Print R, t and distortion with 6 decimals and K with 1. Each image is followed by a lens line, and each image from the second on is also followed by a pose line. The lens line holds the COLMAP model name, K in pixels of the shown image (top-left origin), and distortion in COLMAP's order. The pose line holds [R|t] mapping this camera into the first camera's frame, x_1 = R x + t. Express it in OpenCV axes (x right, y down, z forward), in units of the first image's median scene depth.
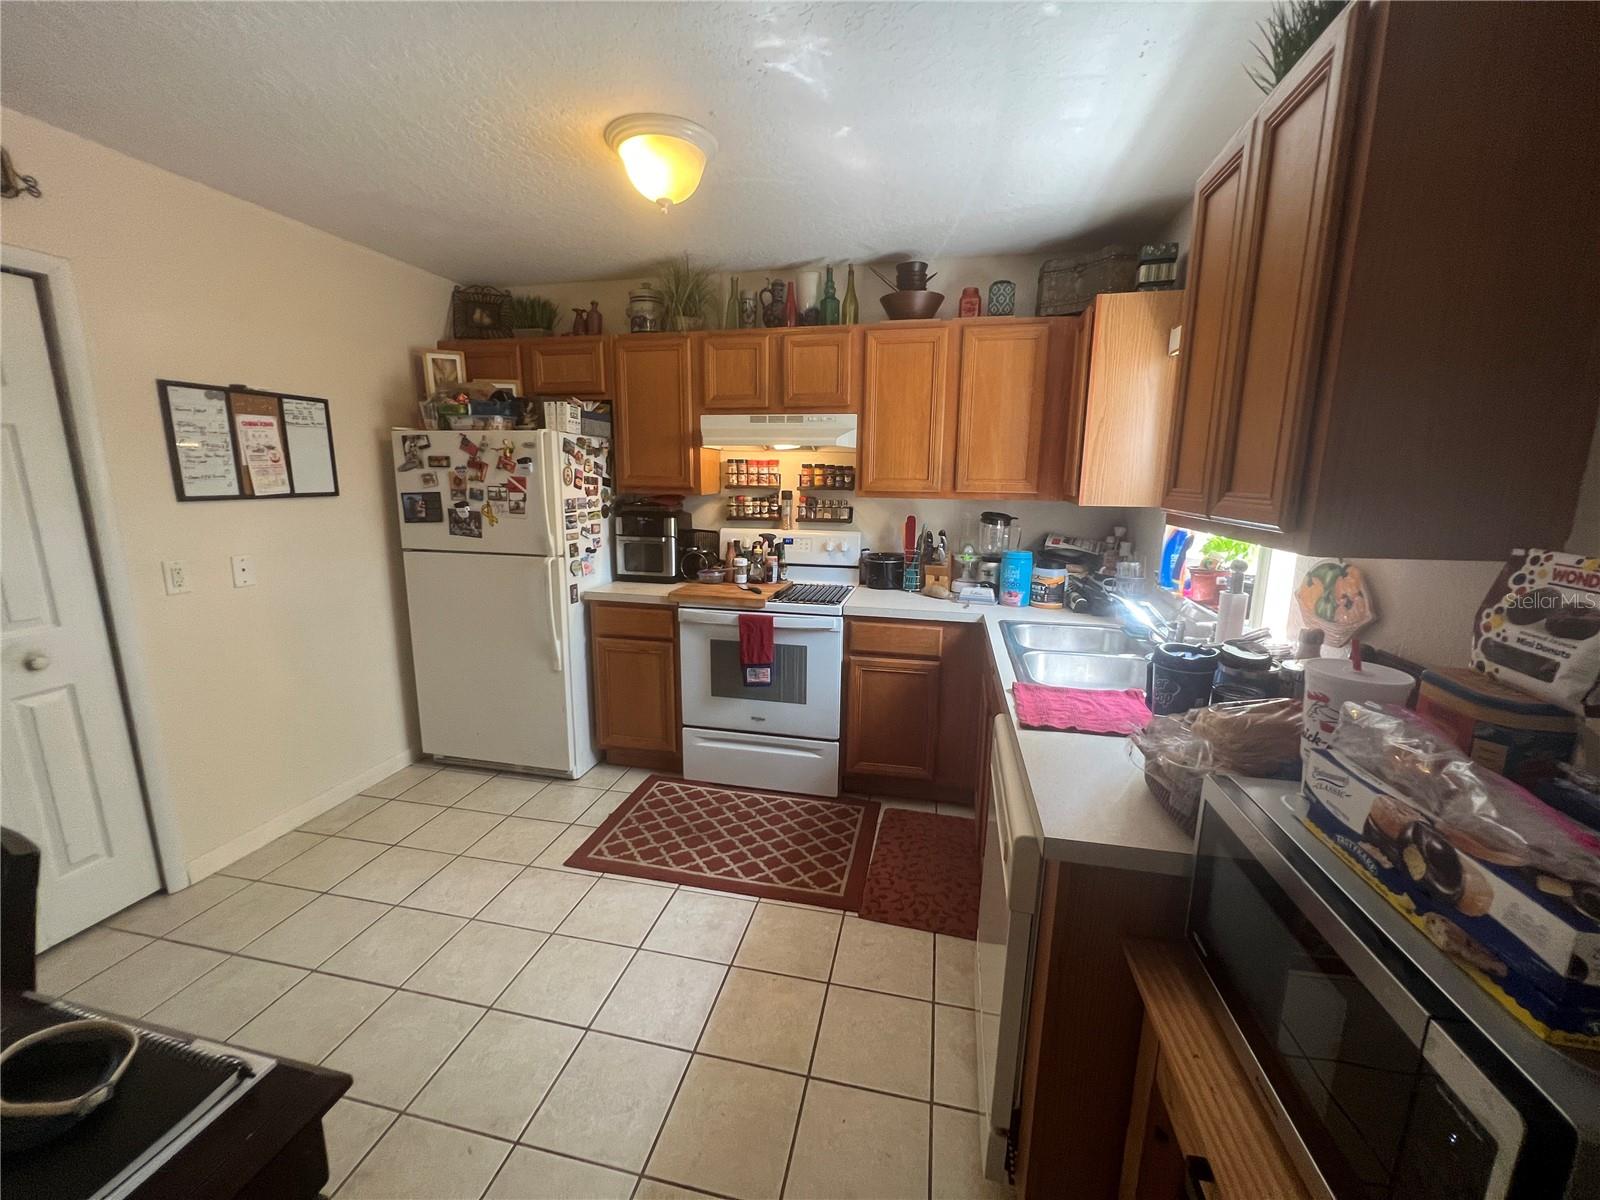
lens RADIAL K [[637.4, 0, 798.5], [0, 637.4, 596.9], [0, 0, 1]] dist [-0.002213, -0.000187]
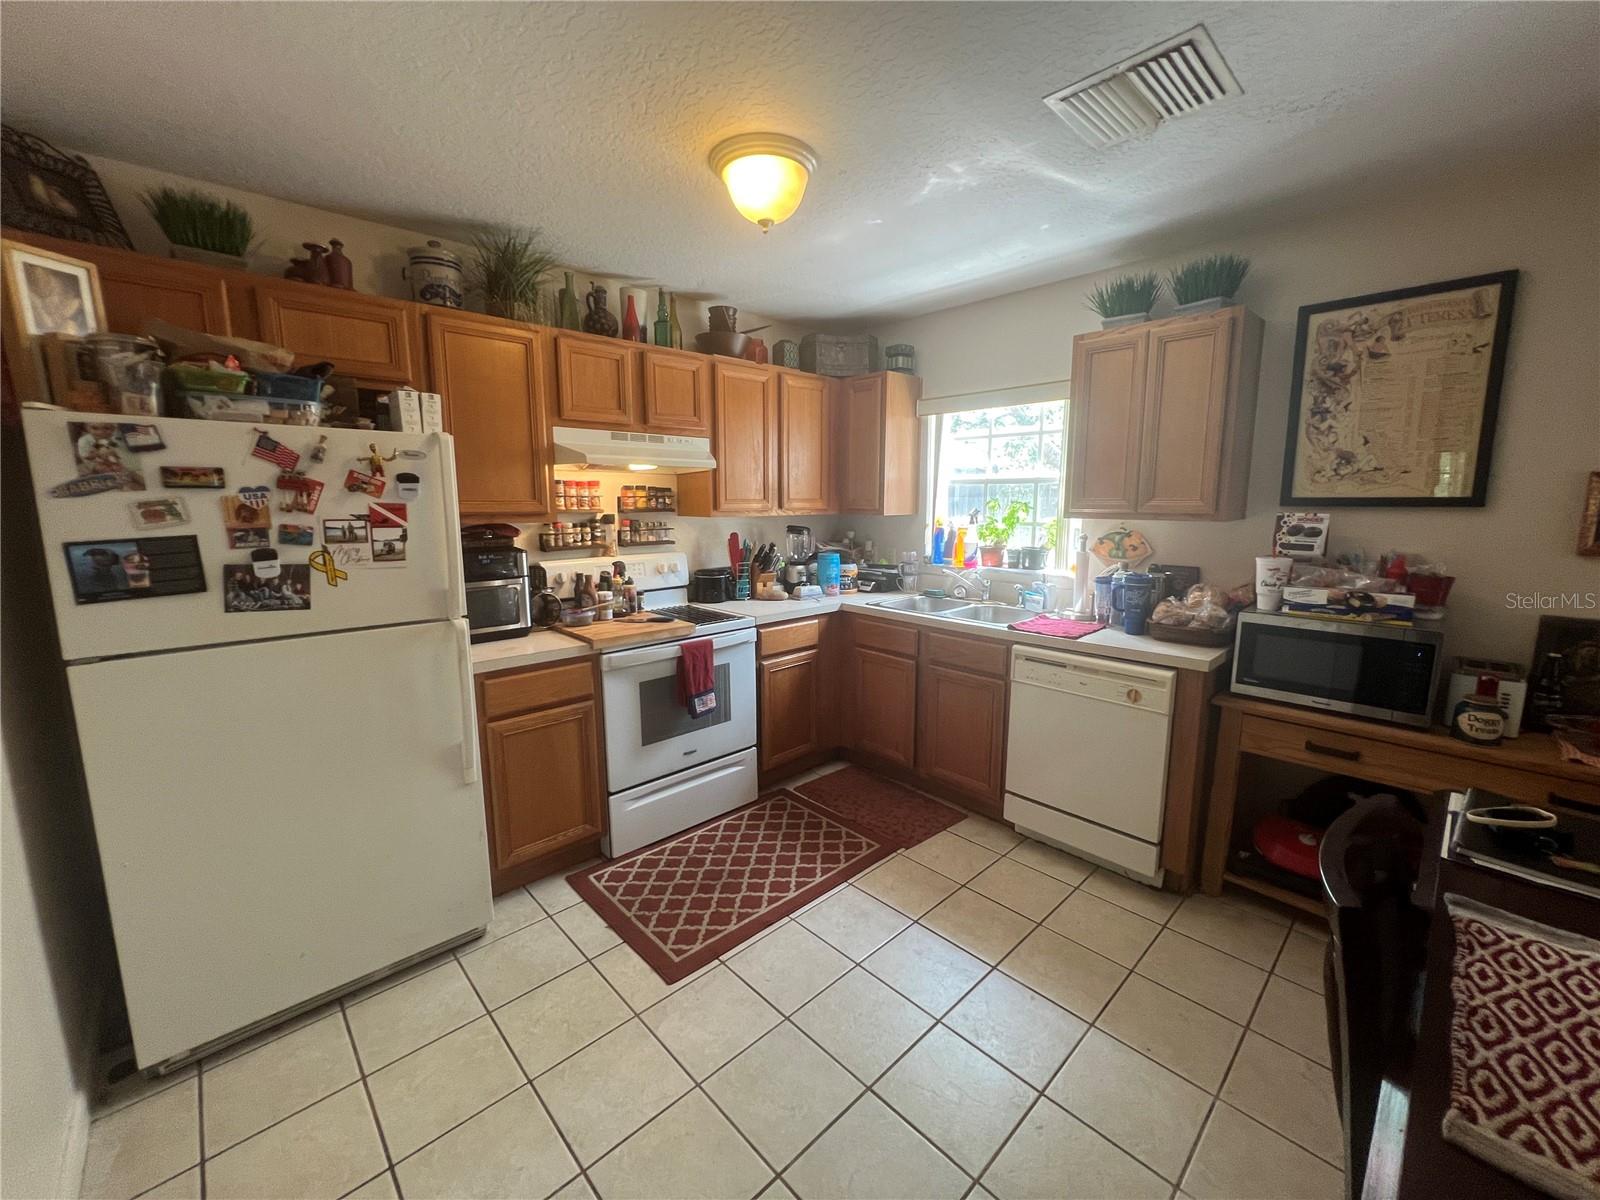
lens RADIAL K [[638.2, 0, 801.3], [0, 638.2, 597.1], [0, 0, 1]] dist [-0.002429, 0.000241]
pose [[0.562243, -0.138150, 0.815351, -0.726975], [0.167151, 0.984582, 0.051561, -0.058632], [-0.809903, 0.107297, 0.576666, 0.300806]]
